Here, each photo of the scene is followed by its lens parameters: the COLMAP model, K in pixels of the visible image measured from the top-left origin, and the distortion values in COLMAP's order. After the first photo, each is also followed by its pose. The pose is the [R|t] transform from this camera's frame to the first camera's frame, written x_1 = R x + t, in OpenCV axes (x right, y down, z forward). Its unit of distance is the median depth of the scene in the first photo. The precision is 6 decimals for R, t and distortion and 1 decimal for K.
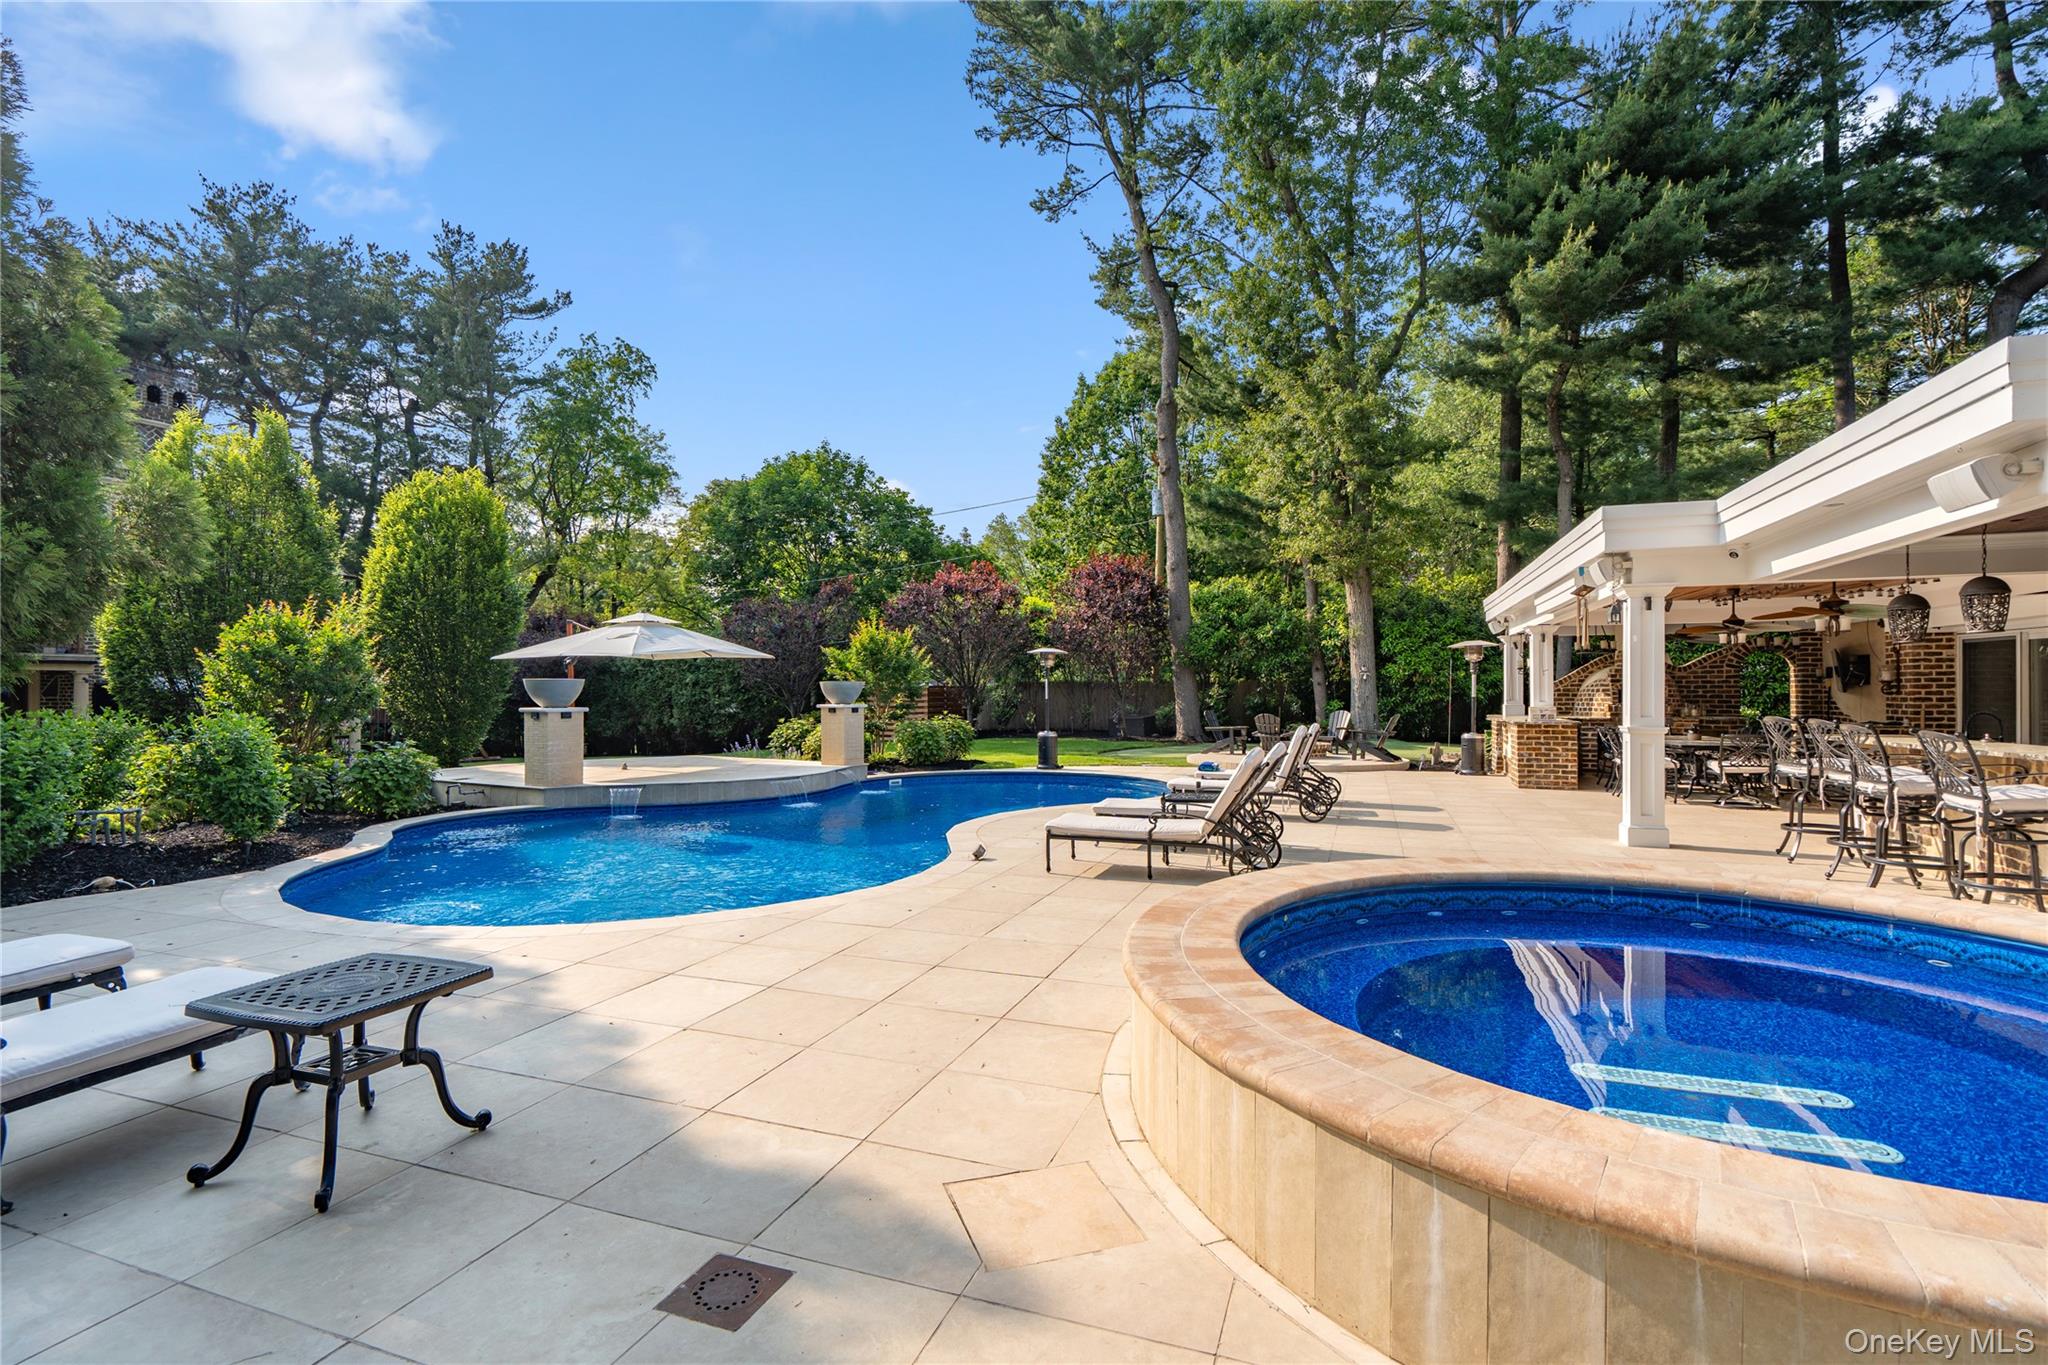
lens RADIAL K [[950.6, 0, 1022.3], [0, 950.6, 675.7], [0, 0, 1]] dist [0.002731, 0.001028]
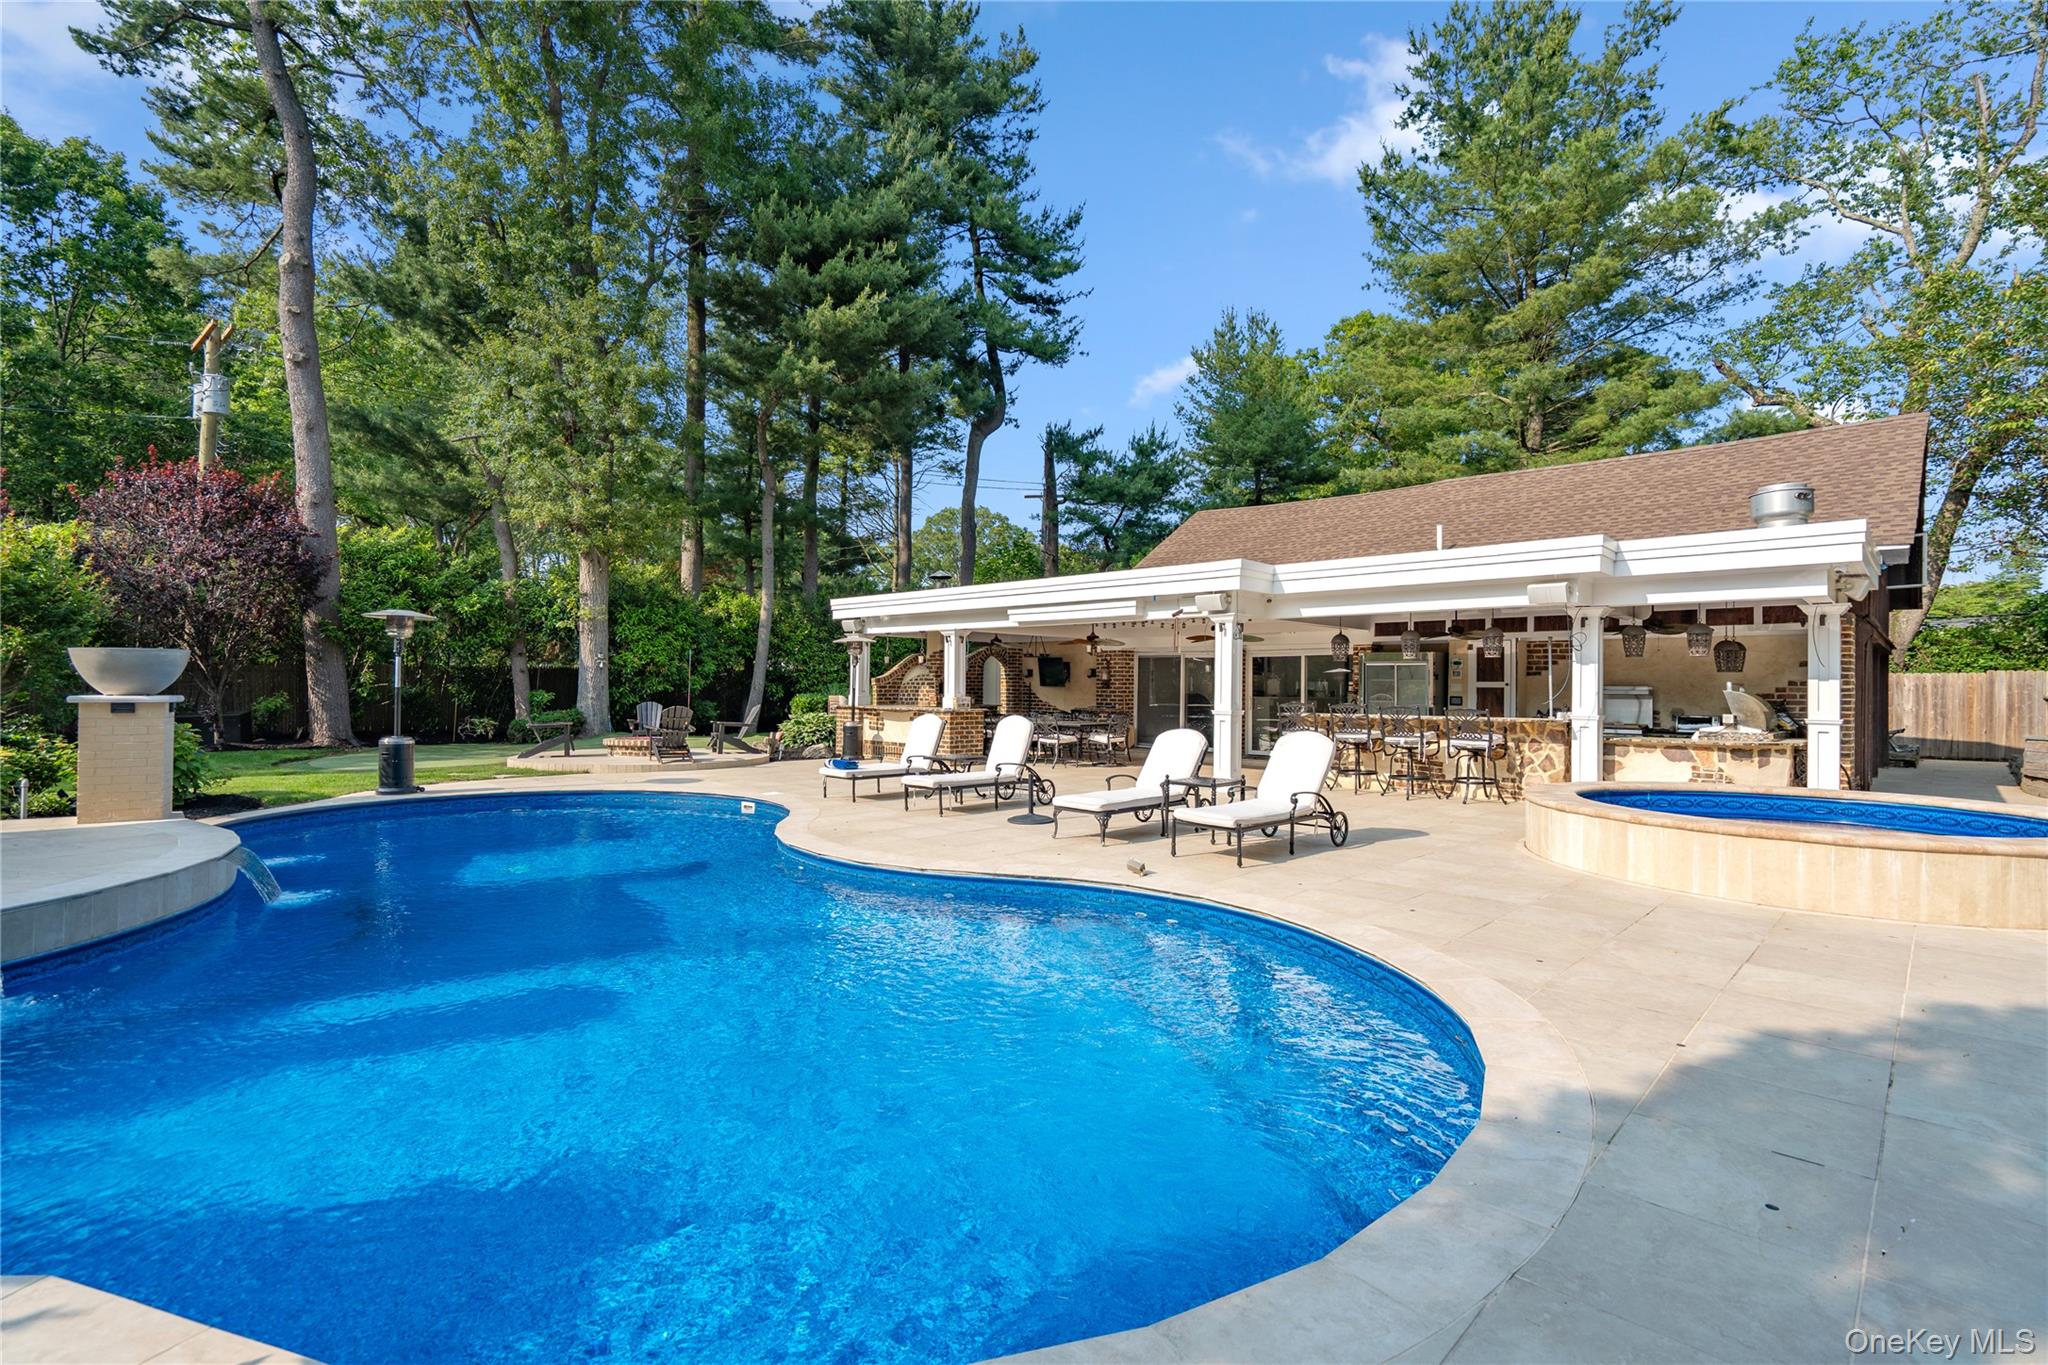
lens RADIAL K [[950.6, 0, 1030.4], [0, 950.6, 675.8], [0, 0, 1]] dist [0.002731, 0.001028]
pose [[0.405633, 0.017969, 0.913860, -0.254053], [-0.027108, 0.999603, -0.007623, 0.006319], [-0.913634, -0.021681, 0.405959, 0.214383]]
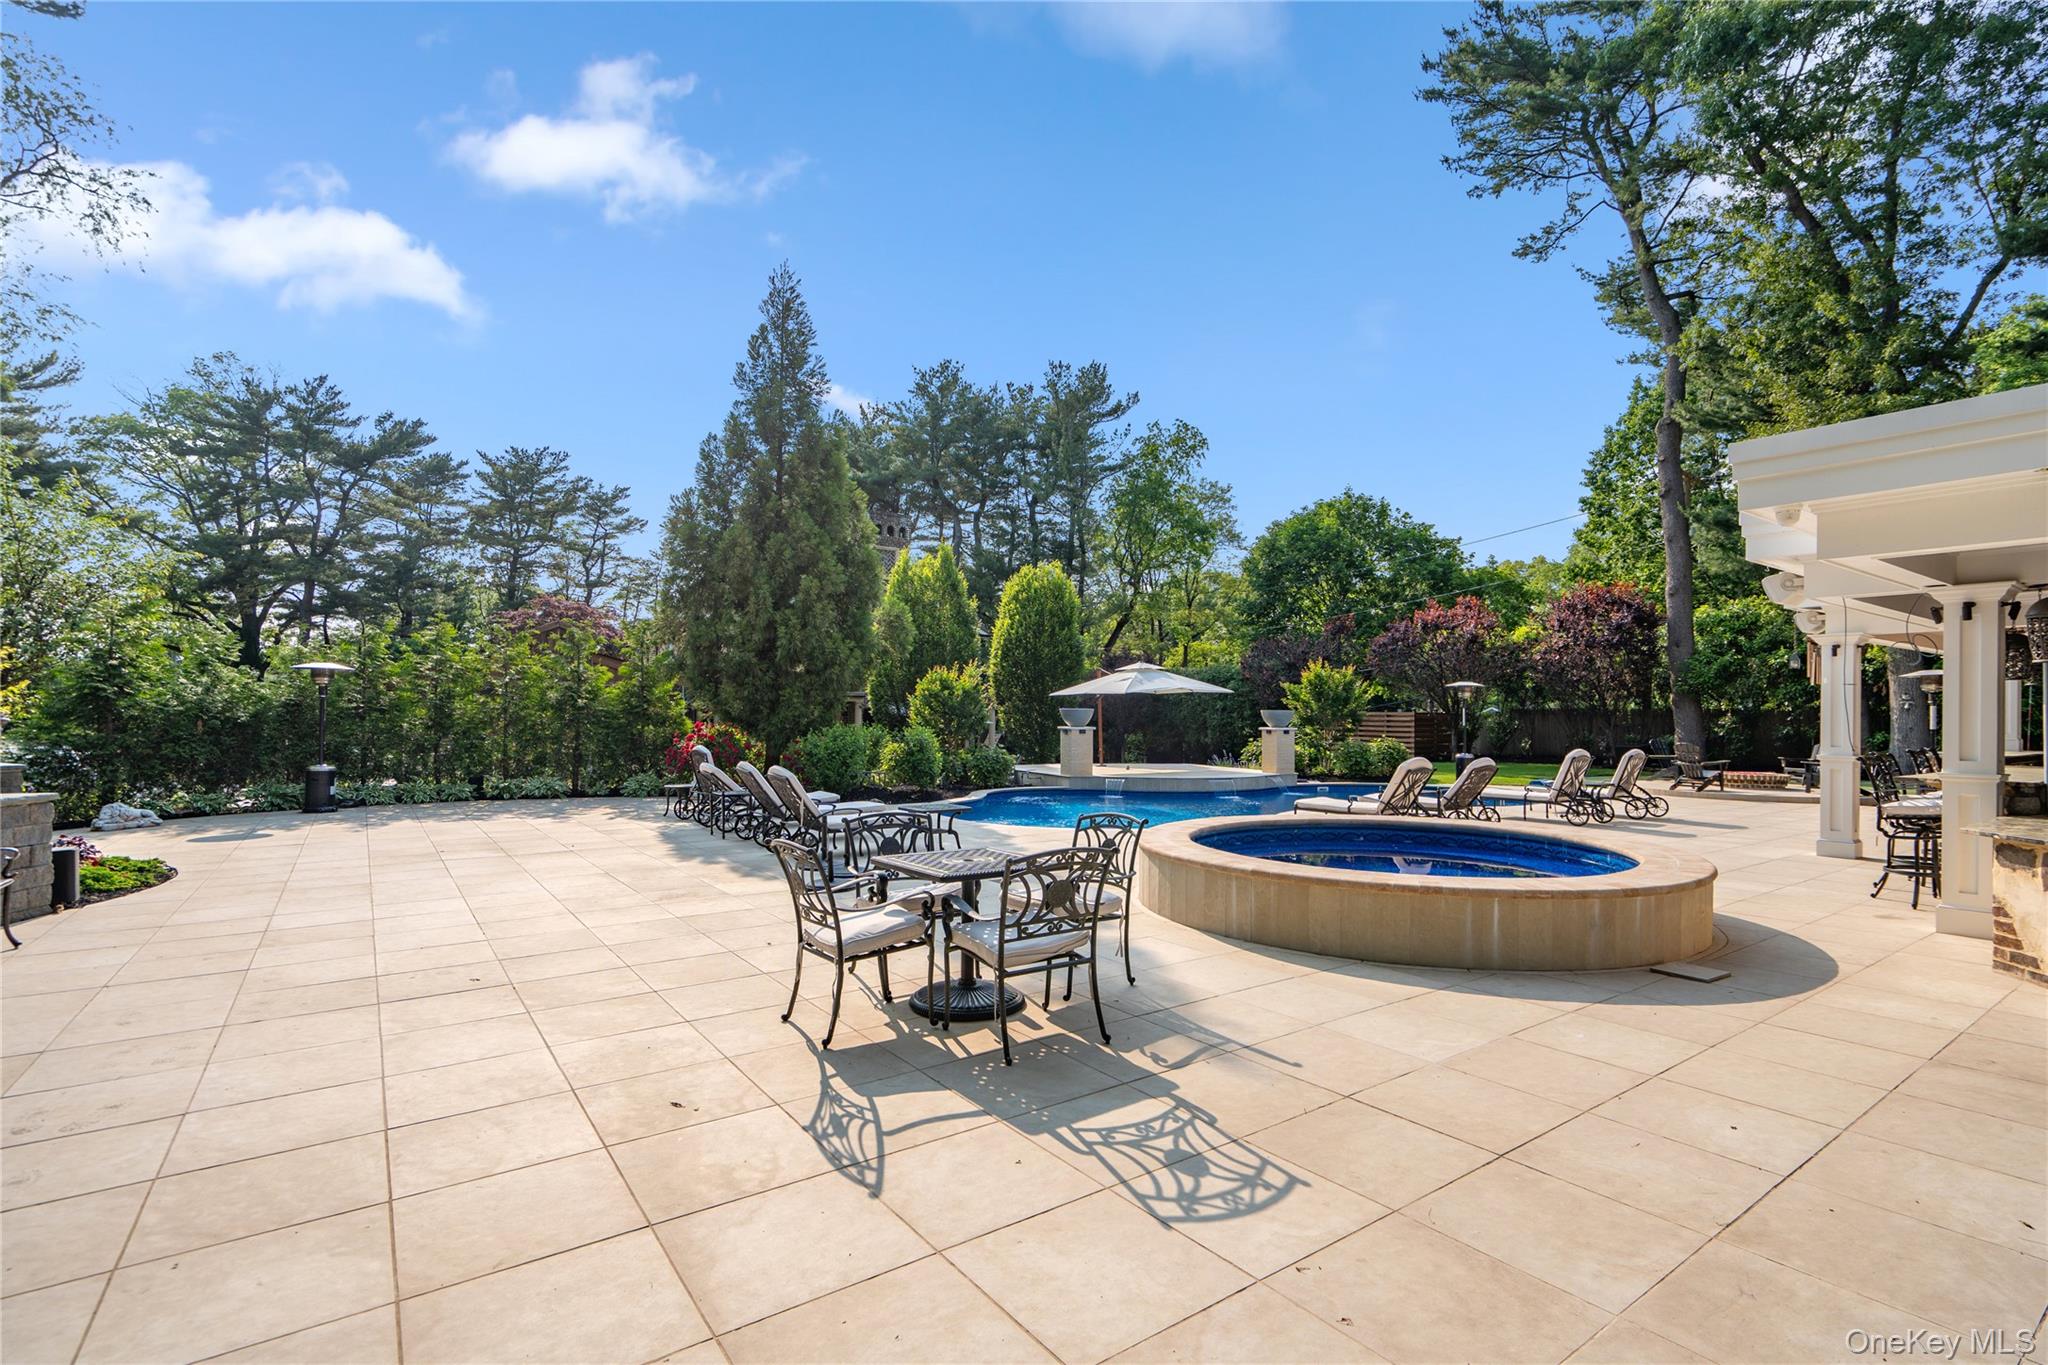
lens RADIAL K [[950.6, 0, 1027.5], [0, 950.6, 696.3], [0, 0, 1]] dist [0.002731, 0.001028]
pose [[0.827996, -0.004075, -0.560719, 0.150311], [0.002391, 0.999990, -0.003736, -0.005274], [0.560728, 0.001752, 0.827998, -0.165482]]
